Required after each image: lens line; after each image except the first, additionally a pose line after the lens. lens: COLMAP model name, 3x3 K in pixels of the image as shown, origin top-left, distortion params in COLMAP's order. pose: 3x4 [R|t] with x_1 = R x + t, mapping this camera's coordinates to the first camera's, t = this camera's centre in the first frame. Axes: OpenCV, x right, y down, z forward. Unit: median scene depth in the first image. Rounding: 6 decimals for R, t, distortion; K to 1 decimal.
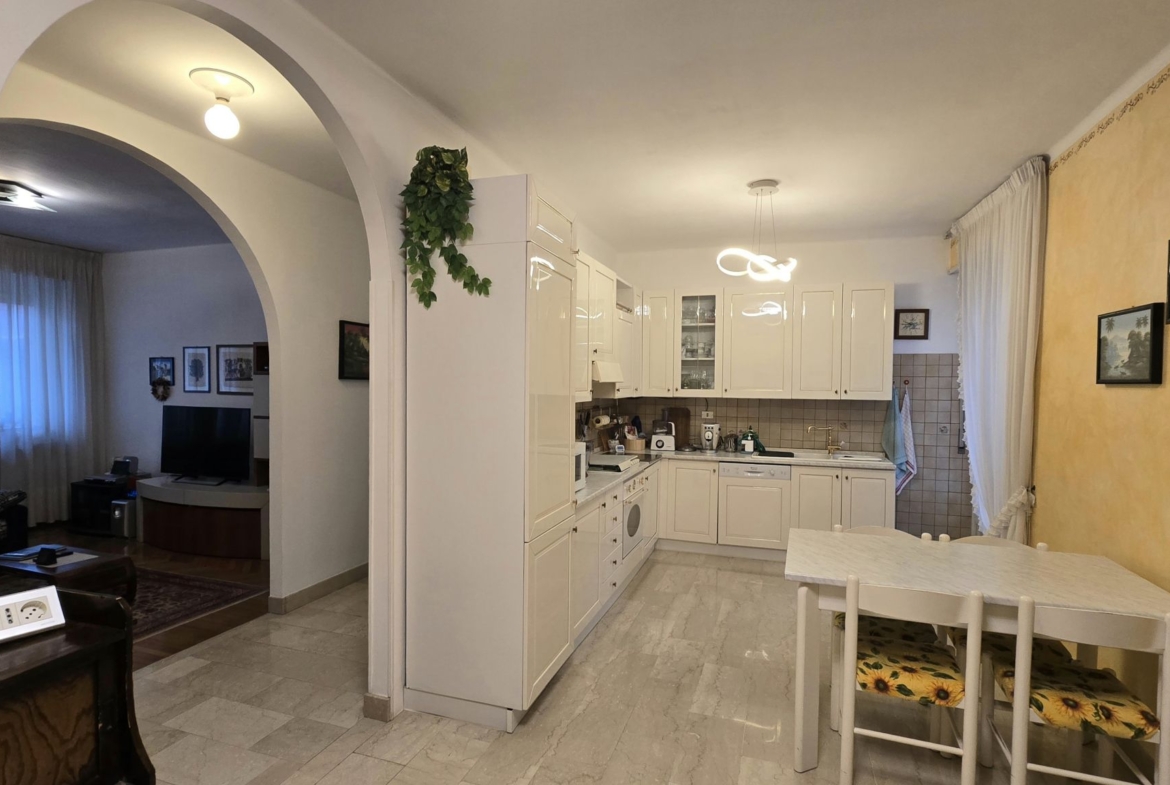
lens RADIAL K [[576.8, 0, 595.1], [0, 576.8, 397.0], [0, 0, 1]] dist [-0.005149, 0.000220]
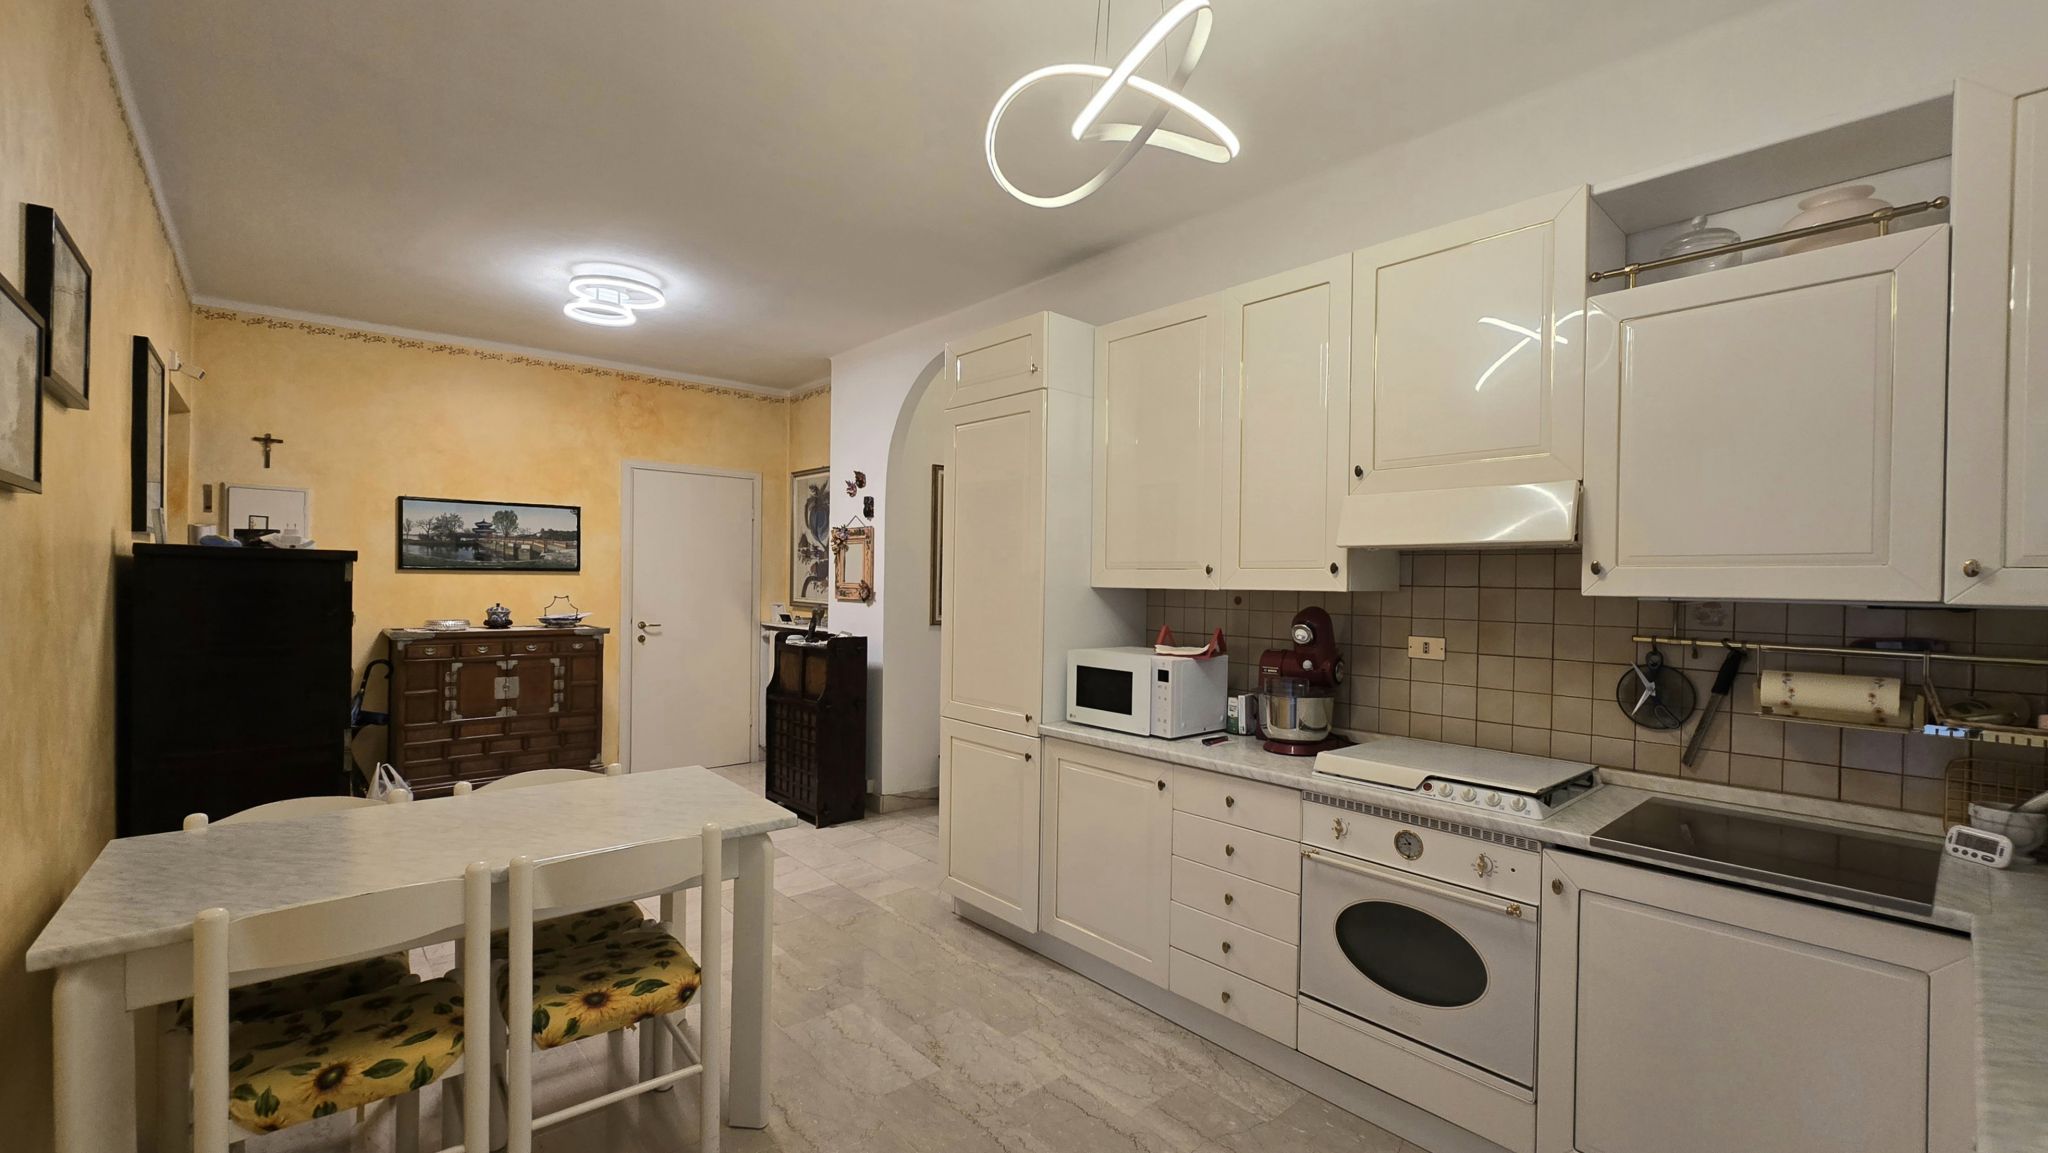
lens RADIAL K [[843.6, 0, 1036.5], [0, 843.6, 580.7], [0, 0, 1]] dist [-0.003122, 0.001168]
pose [[-0.495627, -0.016708, -0.868375, 0.590442], [-0.041313, 0.999137, 0.004355, 0.006357], [0.867553, 0.038034, -0.495889, 1.034742]]
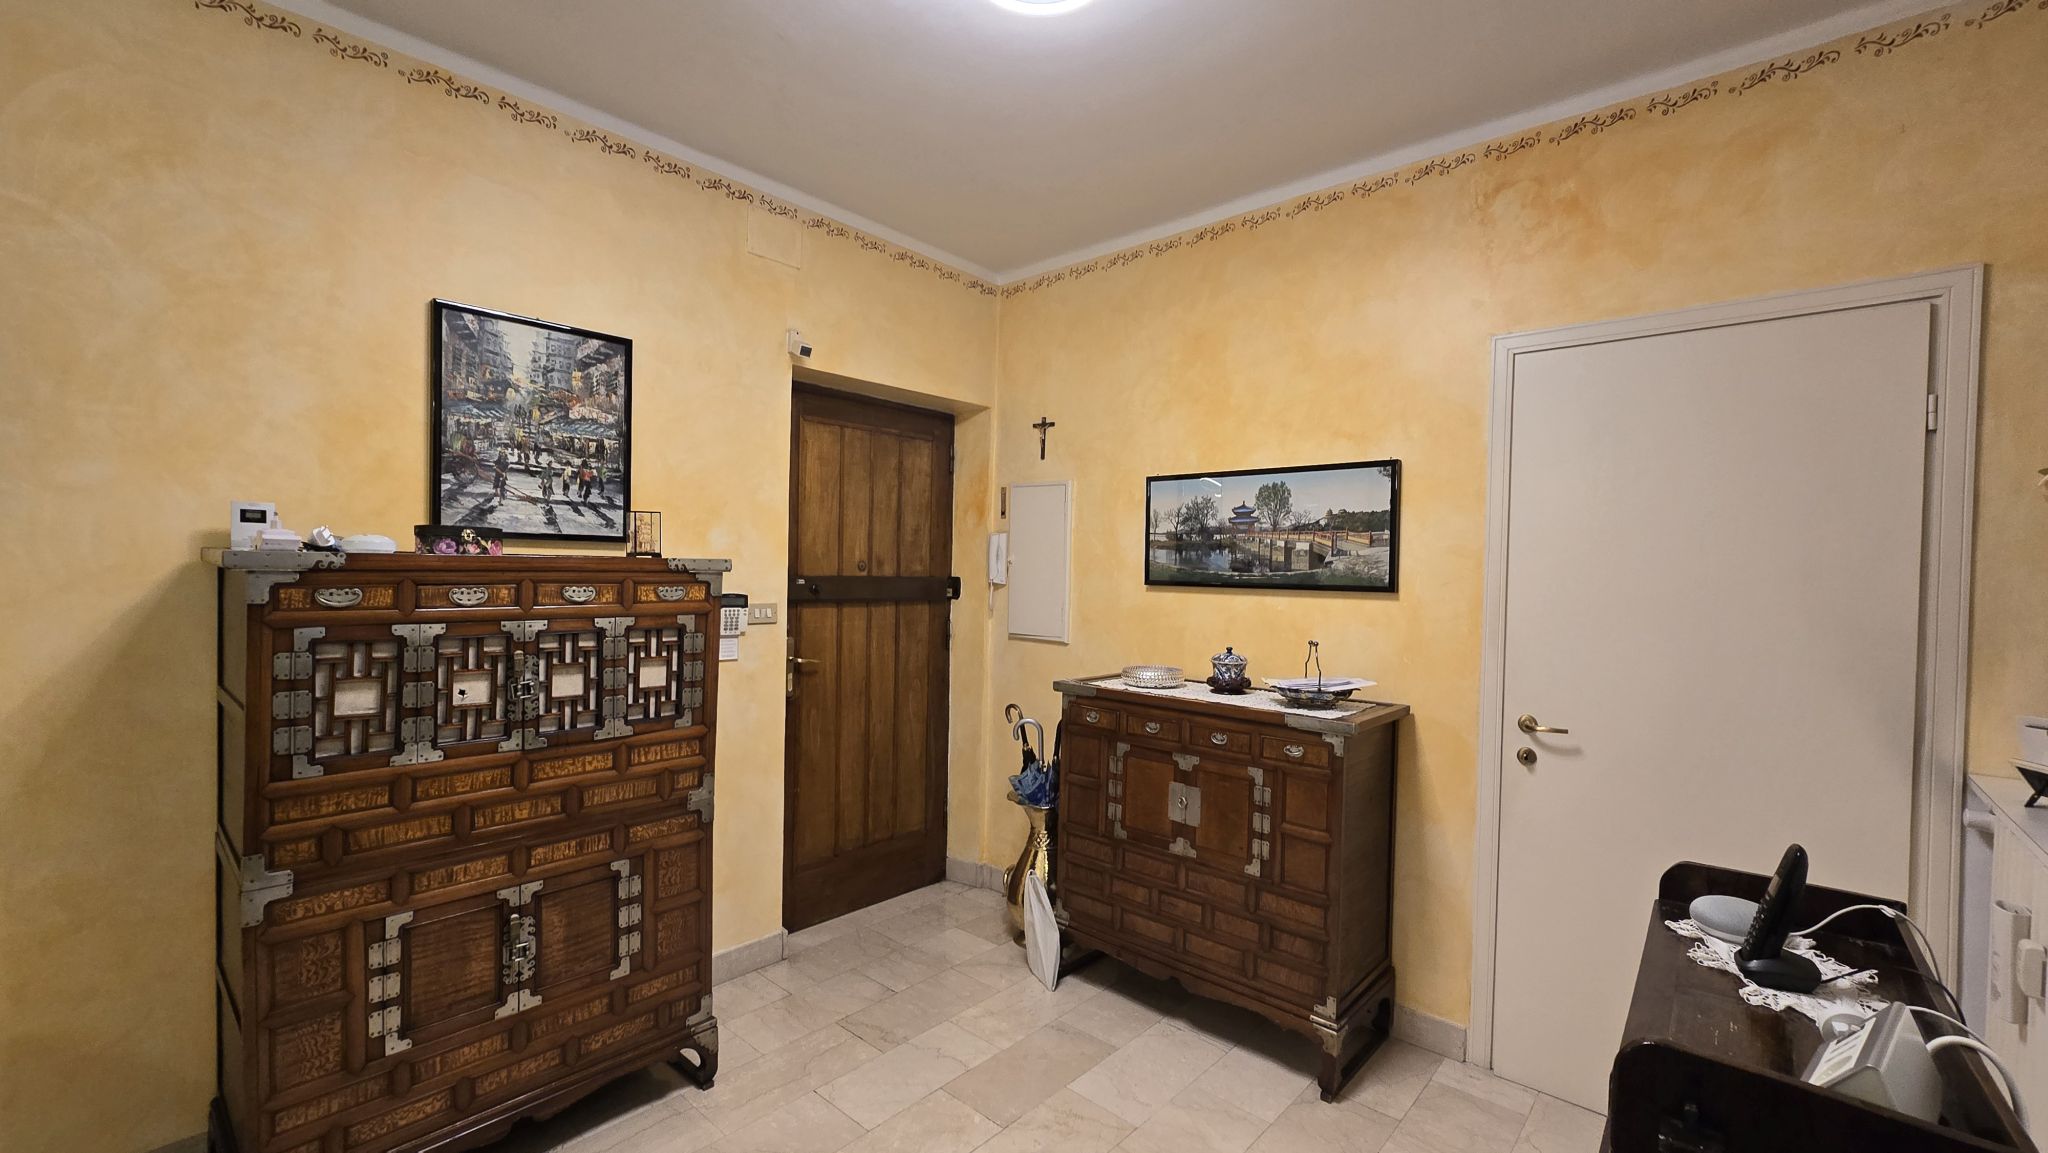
lens RADIAL K [[843.6, 0, 1053.9], [0, 843.6, 580.9], [0, 0, 1]] dist [-0.003122, 0.001168]
pose [[-0.921696, -0.036218, 0.386219, -0.172296], [-0.021888, 0.998901, 0.041437, -0.002535], [-0.387295, 0.029739, -0.921476, 0.474143]]
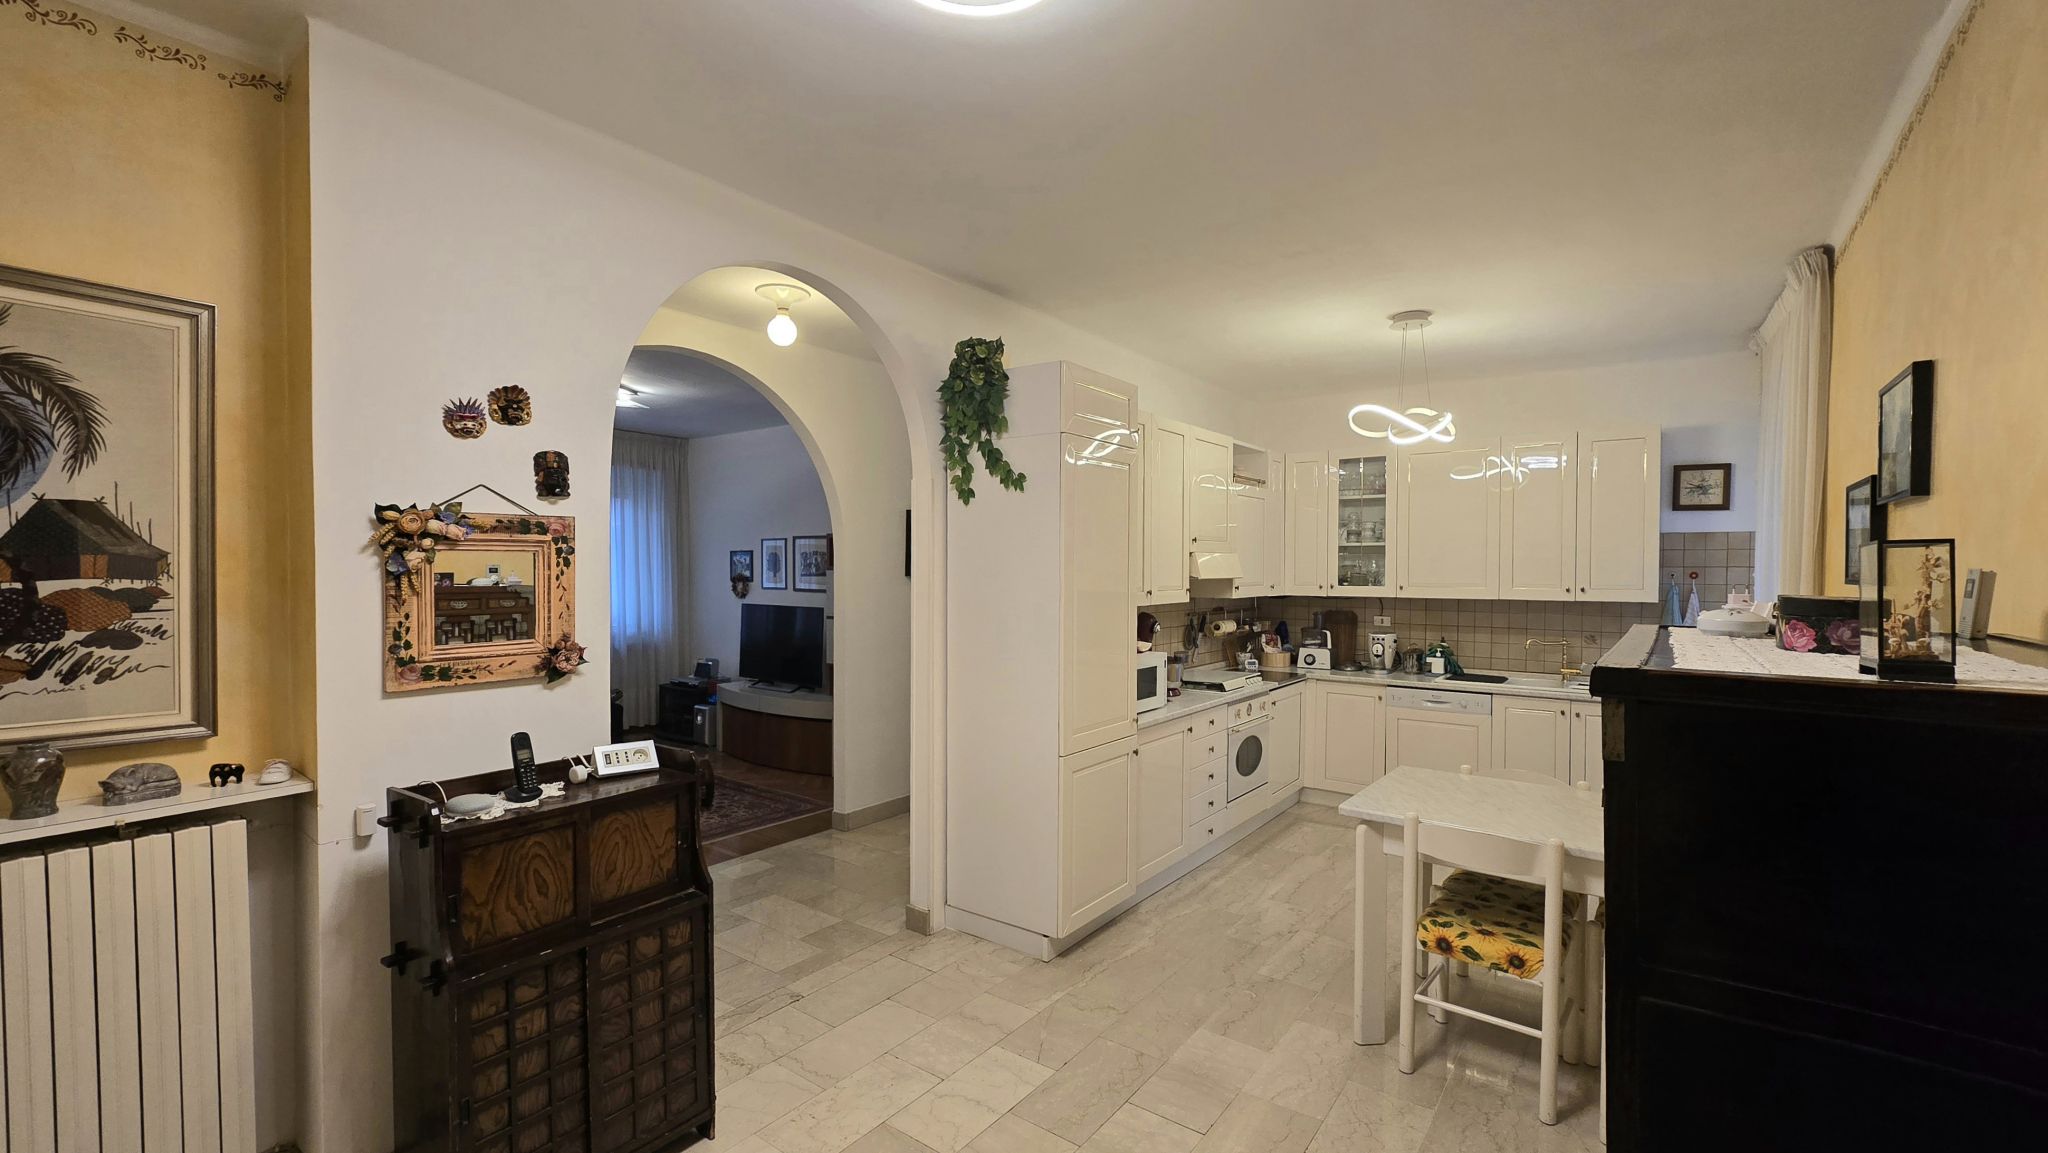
lens RADIAL K [[843.6, 0, 1041.8], [0, 843.6, 583.1], [0, 0, 1]] dist [-0.003122, 0.001168]
pose [[0.951524, -0.001572, -0.307572, 0.150083], [-0.001632, 0.999947, -0.010159, -0.006763], [0.307572, 0.010168, 0.951471, -0.169037]]
